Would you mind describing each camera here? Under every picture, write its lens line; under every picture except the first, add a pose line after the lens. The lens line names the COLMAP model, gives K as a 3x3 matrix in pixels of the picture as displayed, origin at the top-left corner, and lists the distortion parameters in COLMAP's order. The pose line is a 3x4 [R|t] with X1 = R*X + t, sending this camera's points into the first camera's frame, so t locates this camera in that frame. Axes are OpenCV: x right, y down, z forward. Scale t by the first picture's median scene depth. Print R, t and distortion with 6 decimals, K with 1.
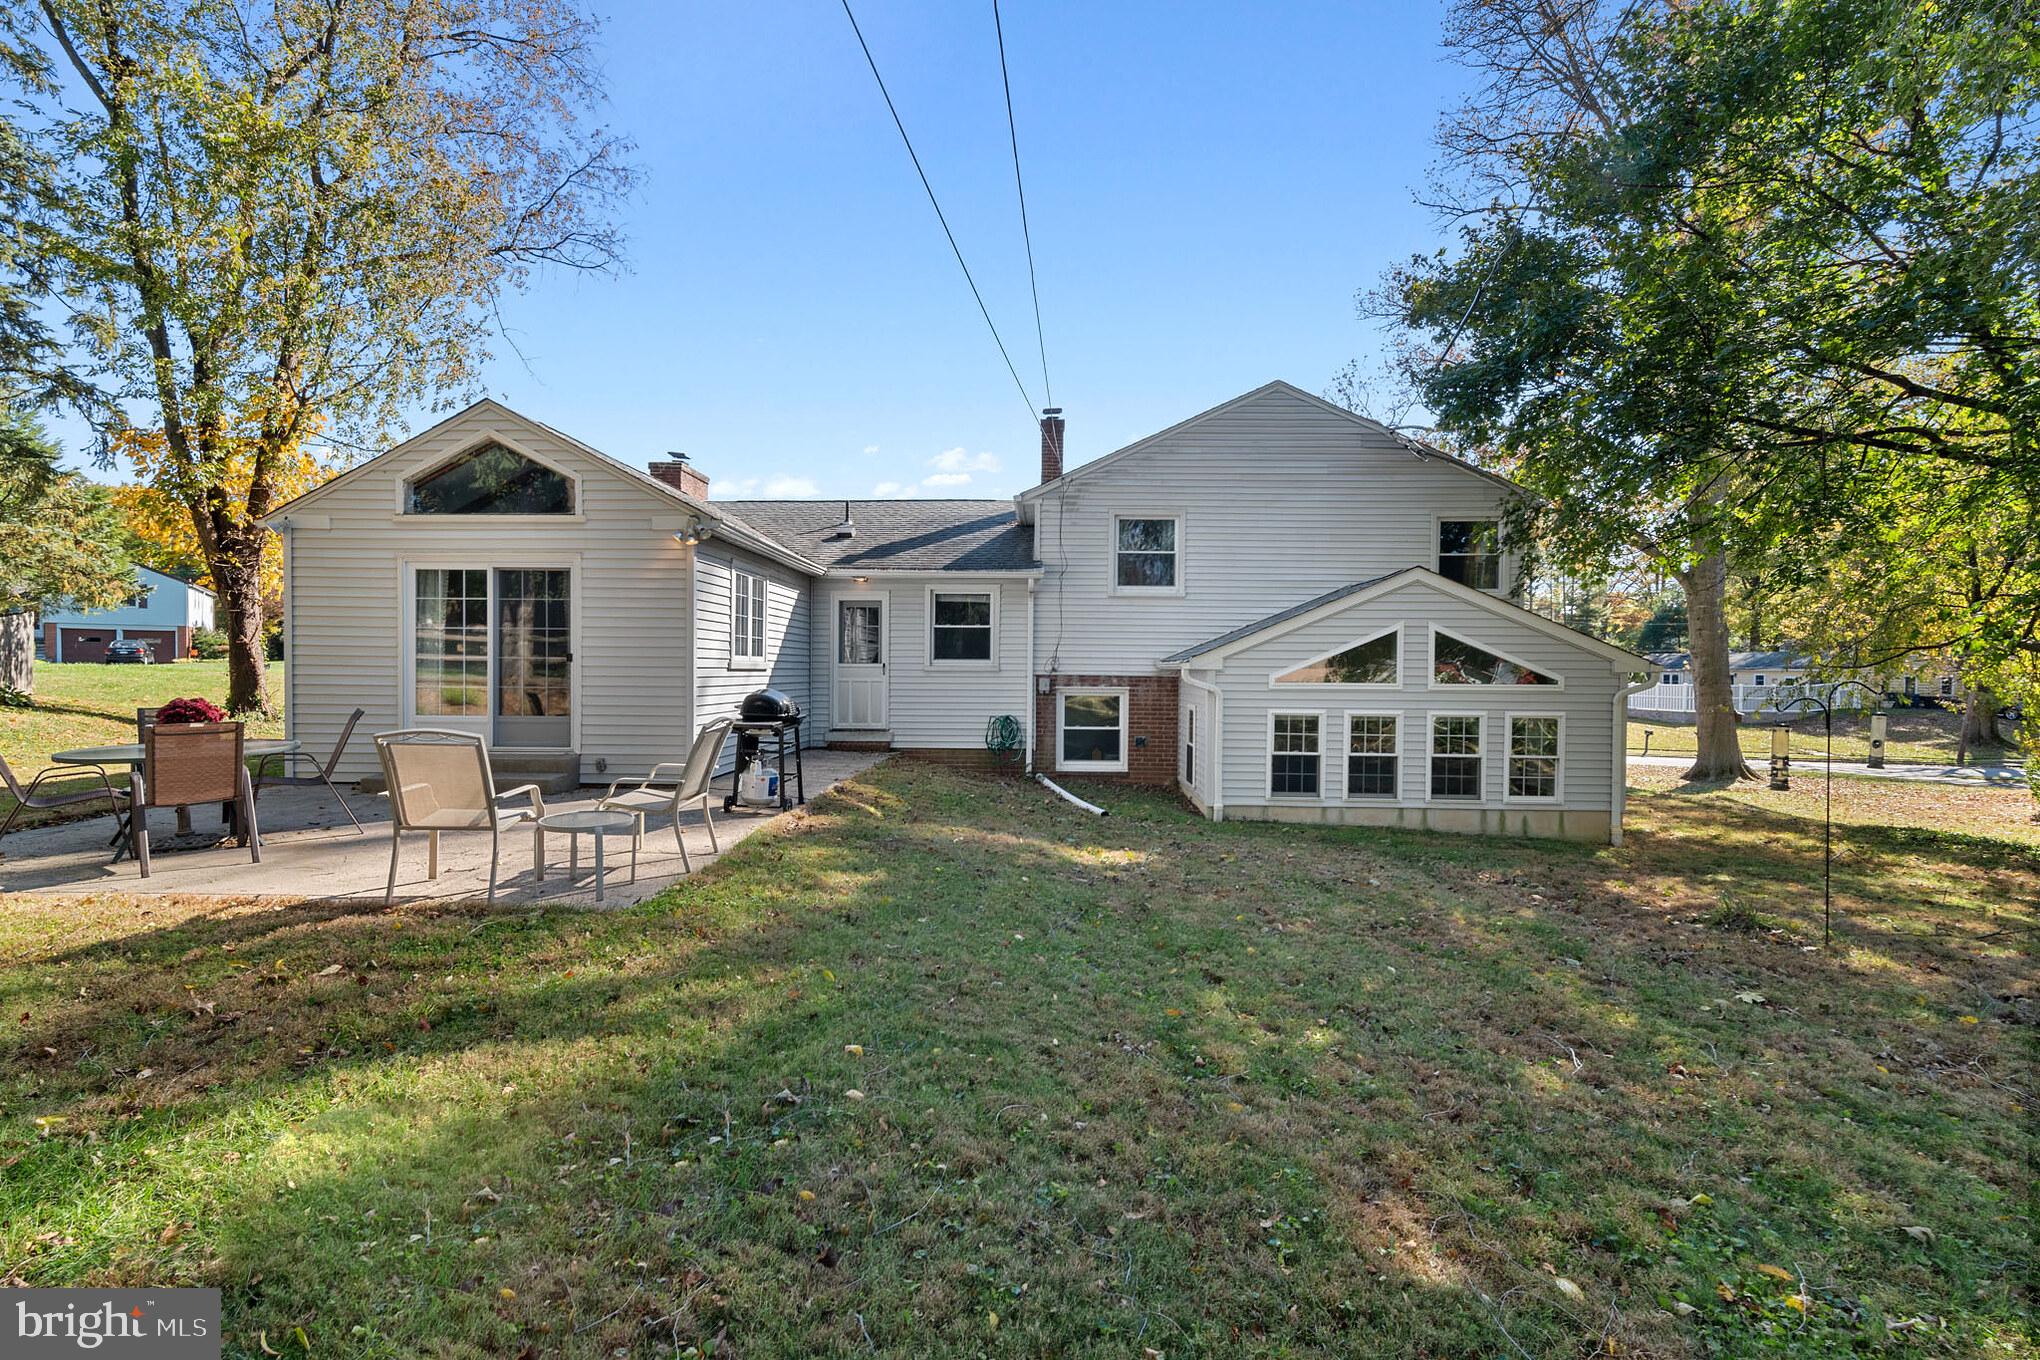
lens RADIAL K [[914.5, 0, 1022.2], [0, 914.5, 684.2], [0, 0, 1]] dist [0.009714, 0.000774]
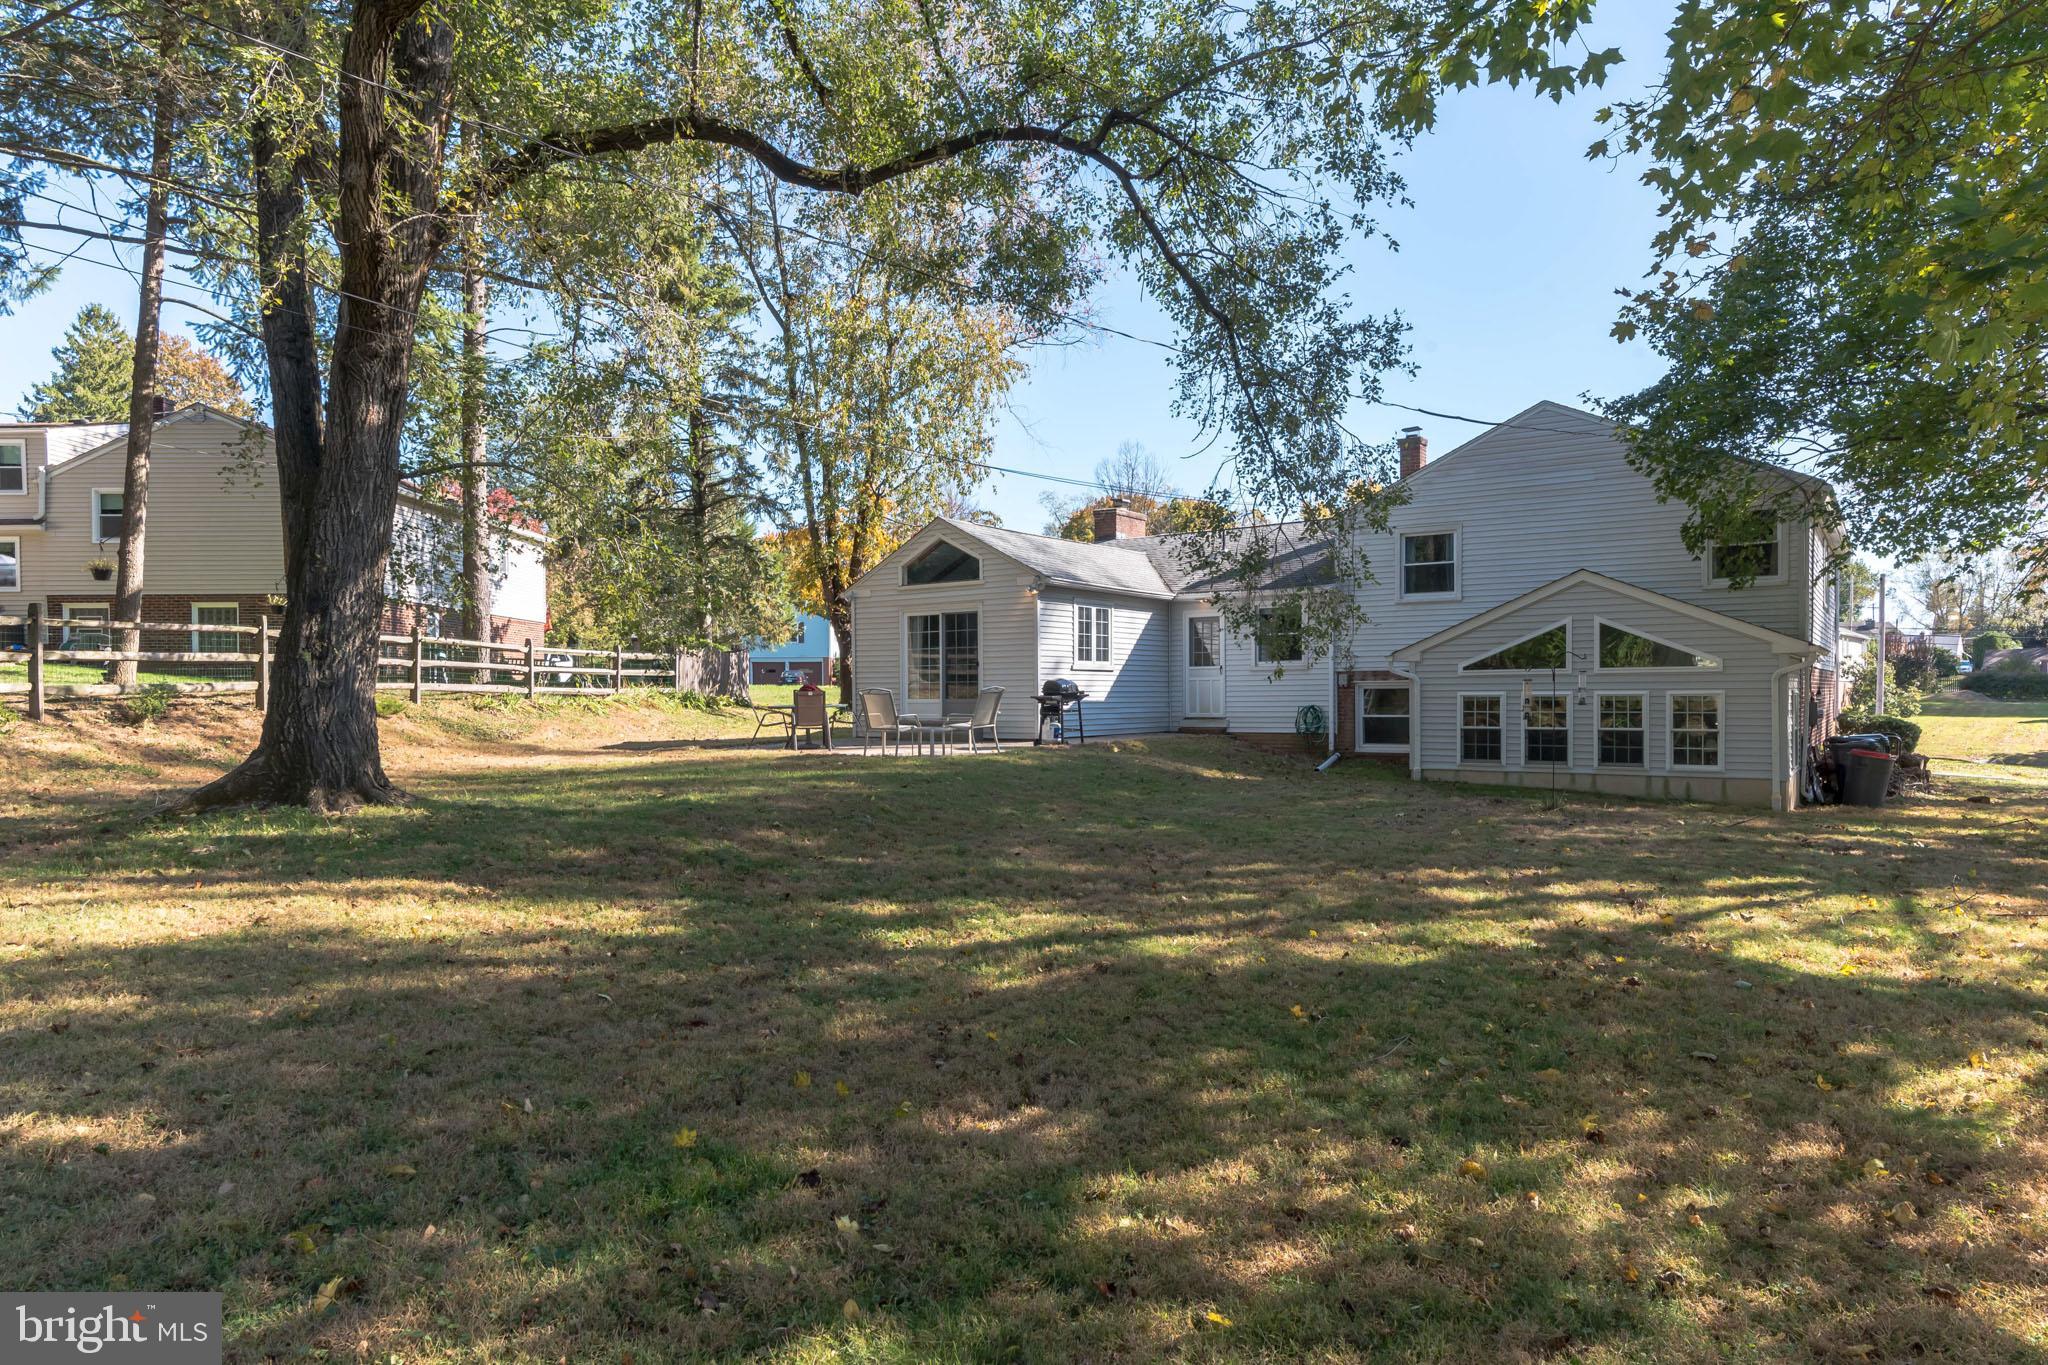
lens RADIAL K [[1299.0, 0, 1023.2], [0, 1299.0, 685.1], [0, 0, 1]] dist [-0.003013, -0.000098]
pose [[0.829001, -0.018870, -0.558928, 0.628264], [0.004613, 0.999627, -0.026906, 0.051648], [0.559228, 0.019727, 0.828779, -0.646985]]
